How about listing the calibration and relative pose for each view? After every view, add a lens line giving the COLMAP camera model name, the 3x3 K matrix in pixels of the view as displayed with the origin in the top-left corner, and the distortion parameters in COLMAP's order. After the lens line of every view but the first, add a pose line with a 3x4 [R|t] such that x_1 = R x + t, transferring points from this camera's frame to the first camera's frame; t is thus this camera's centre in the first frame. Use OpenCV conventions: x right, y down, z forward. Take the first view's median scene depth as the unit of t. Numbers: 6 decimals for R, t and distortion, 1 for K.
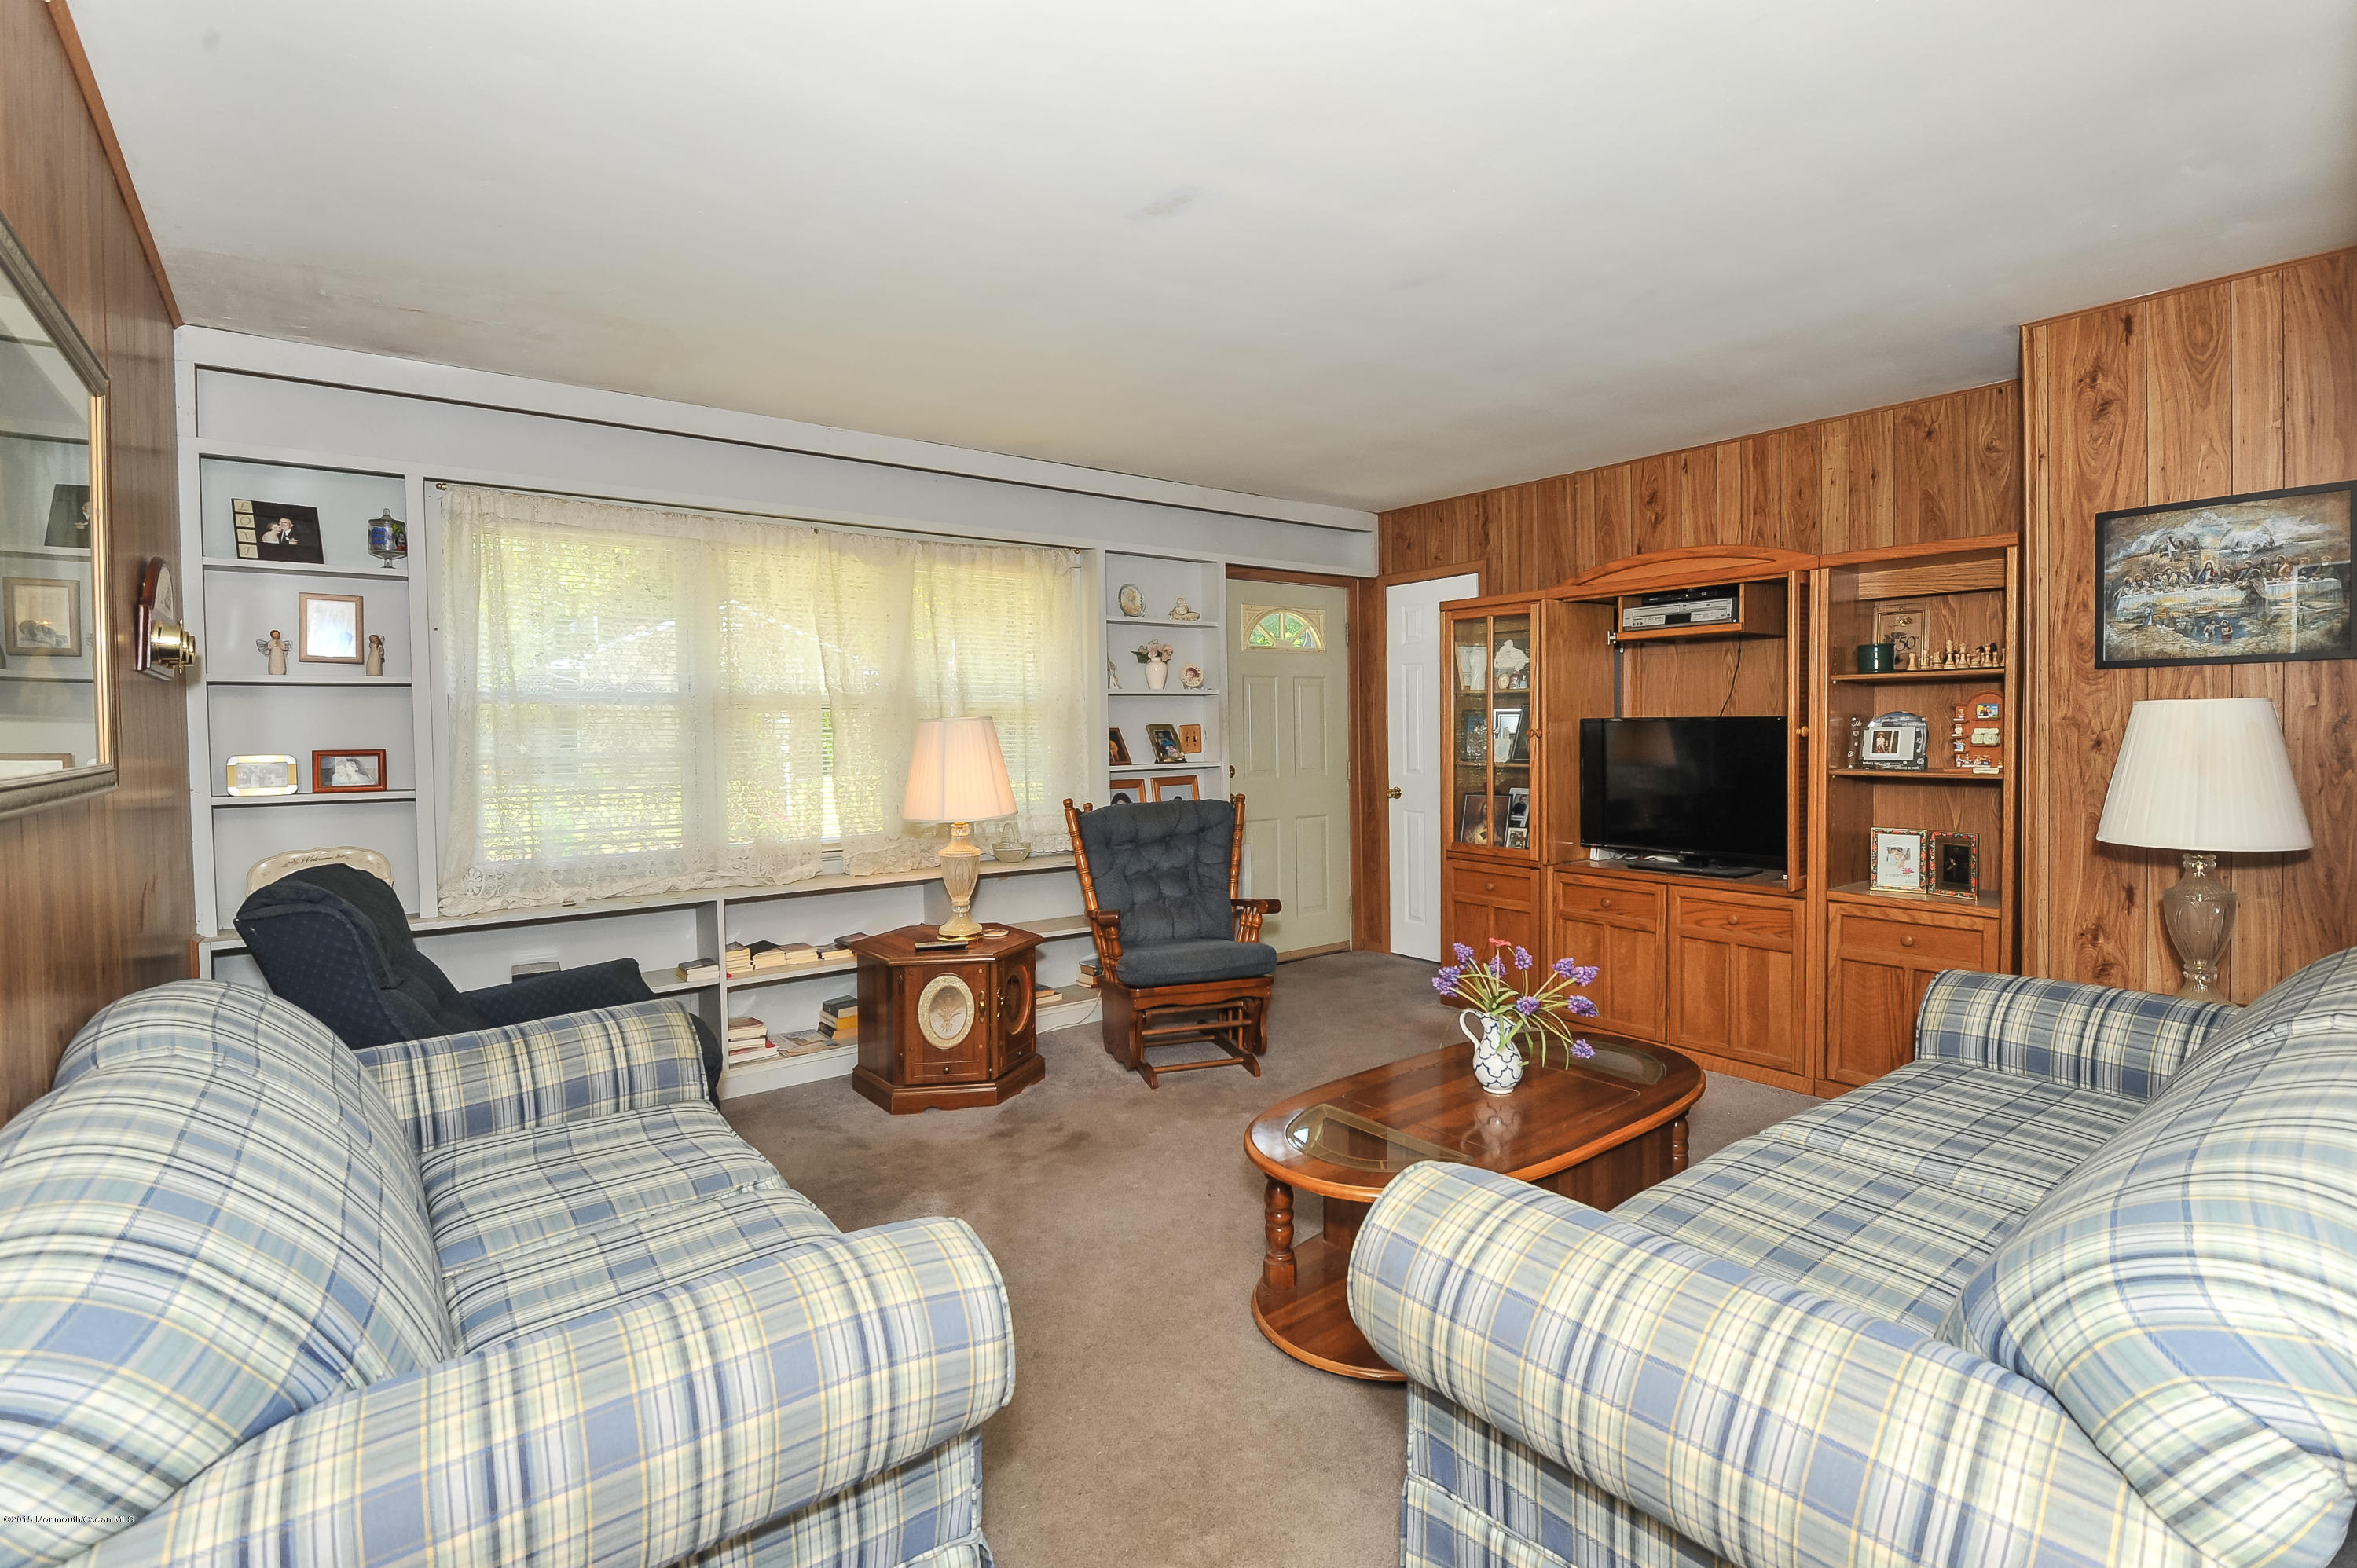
lens RADIAL K [[1086.5, 0, 1178.5], [0, 1086.5, 784.0], [0, 0, 1]] dist [0.003089, -0.007049]
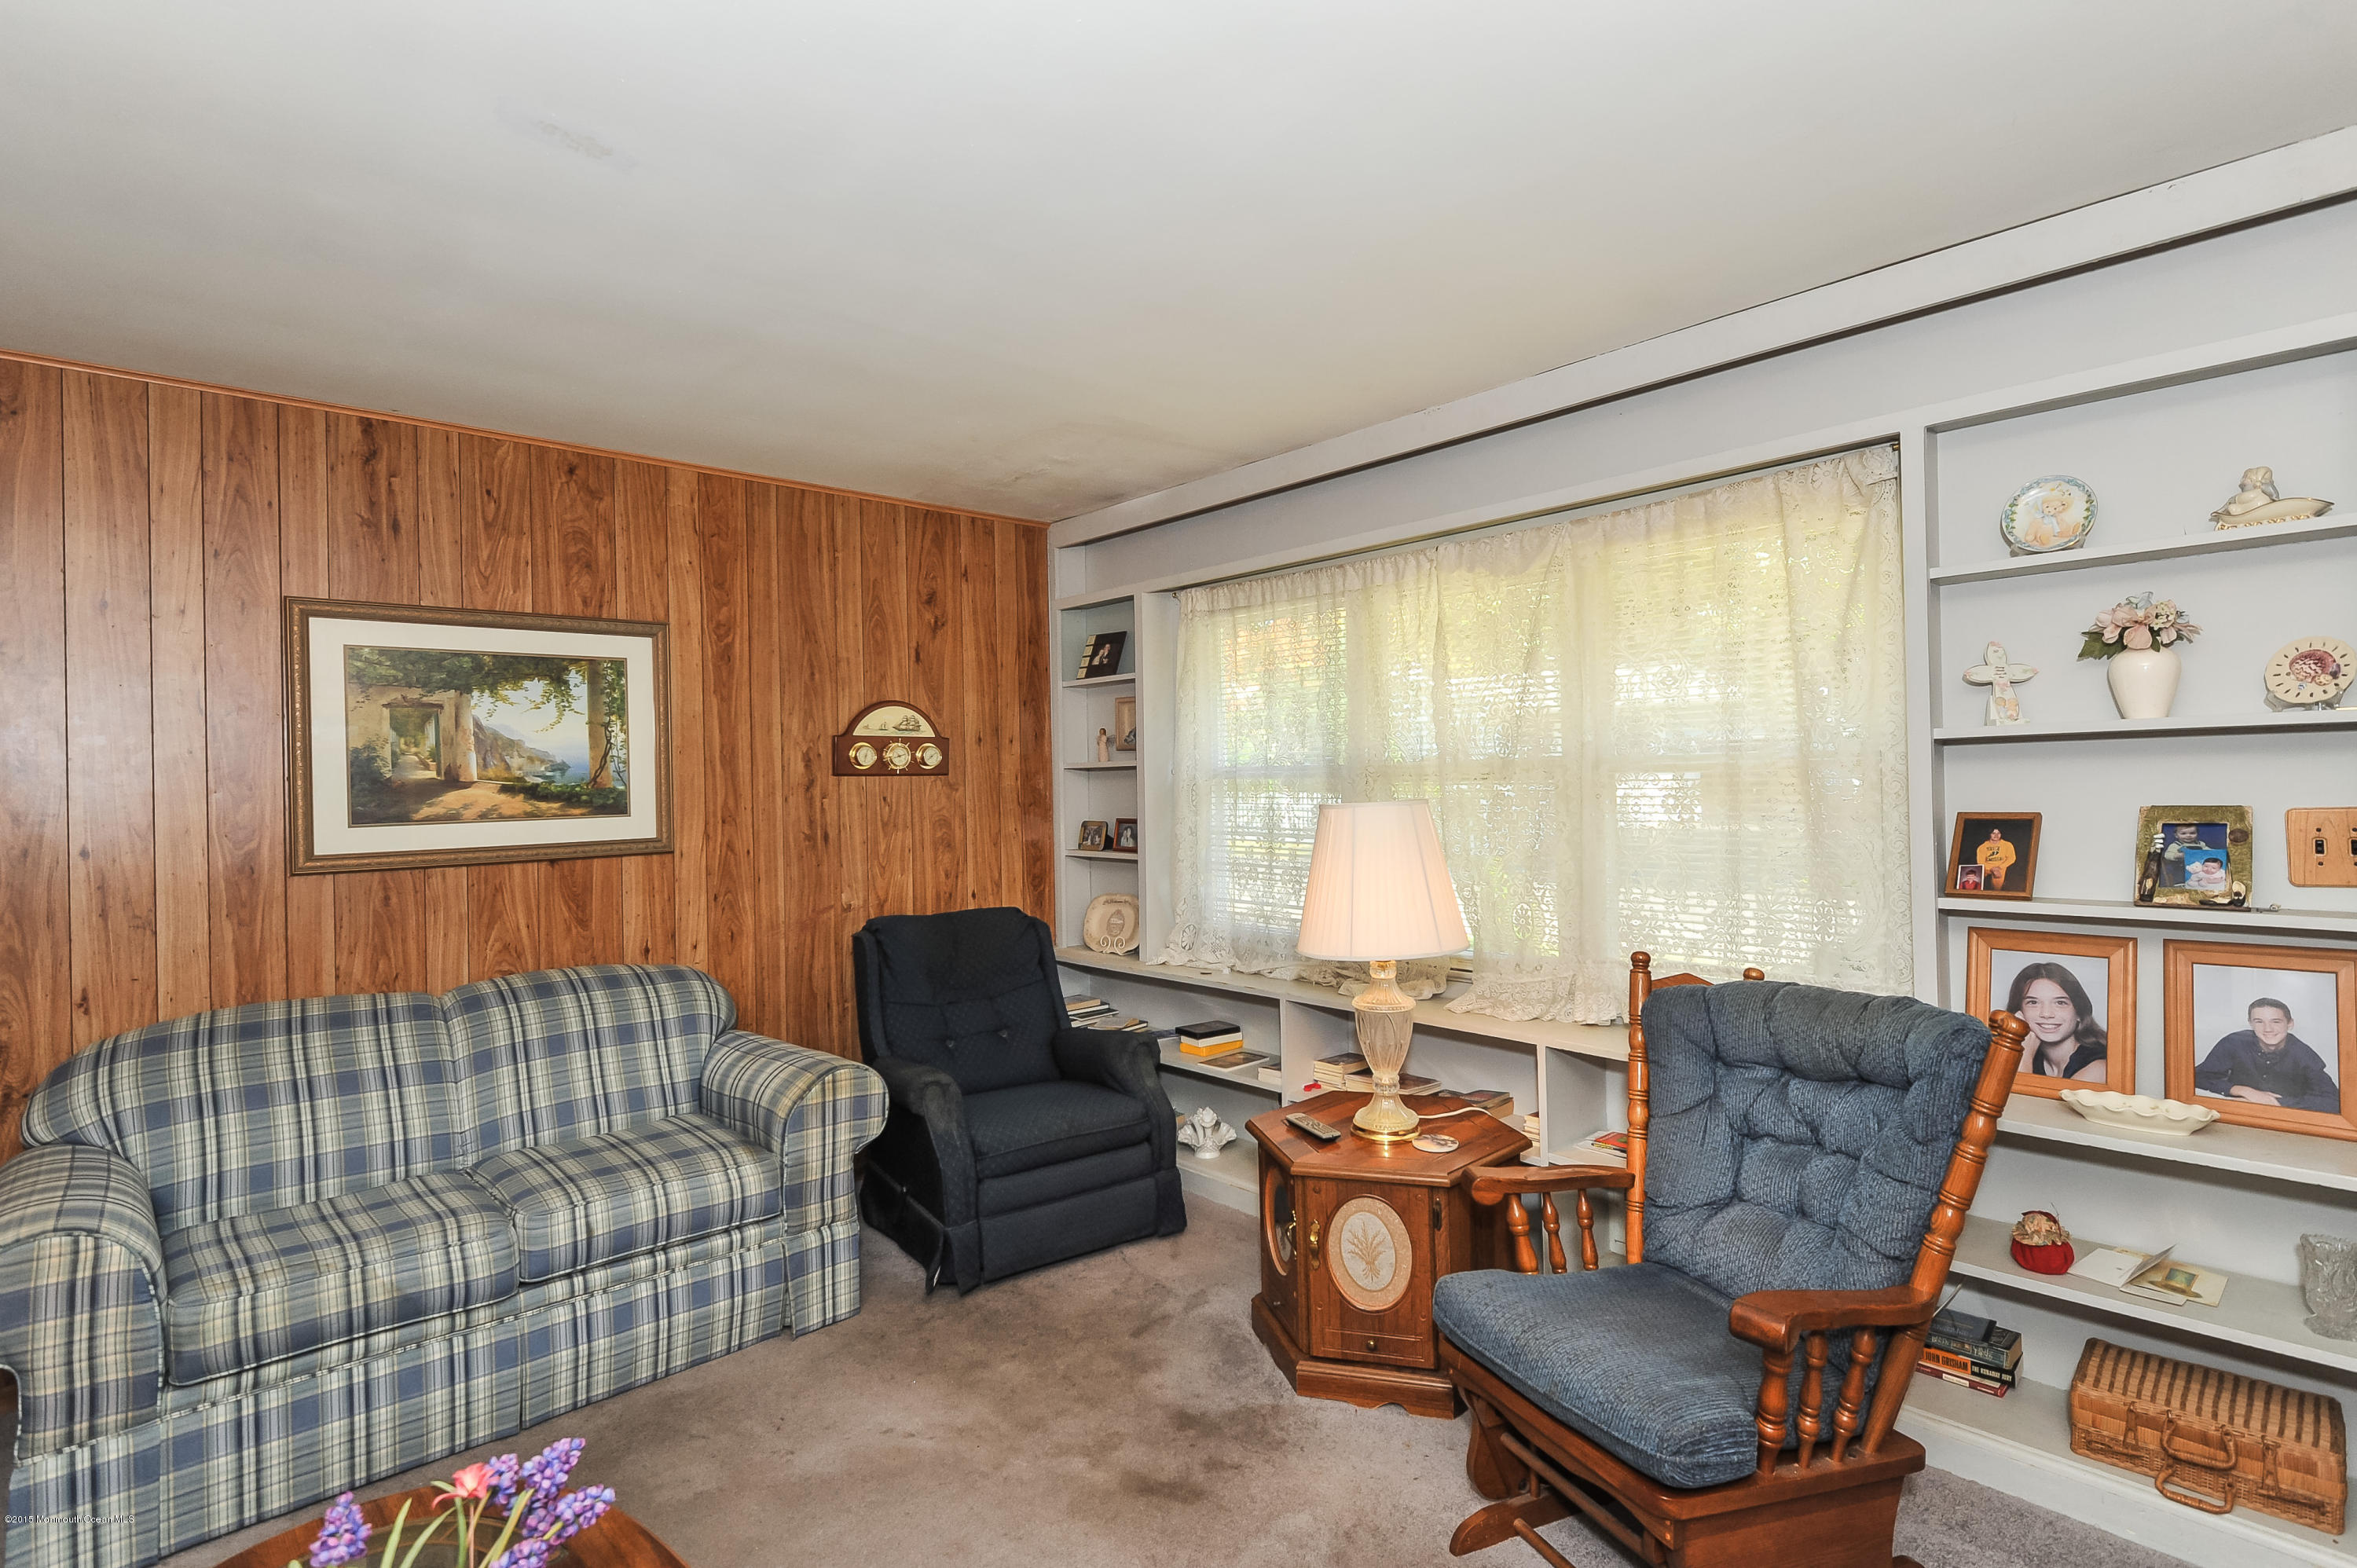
lens RADIAL K [[1140.1, 0, 1171.0], [0, 1140.1, 776.6], [0, 0, 1]] dist [0.014982, -0.016790]
pose [[0.090245, 0.008628, -0.995882, 0.482033], [-0.026276, 0.999635, 0.006280, -0.077447], [0.995573, 0.025601, 0.090439, 0.796127]]
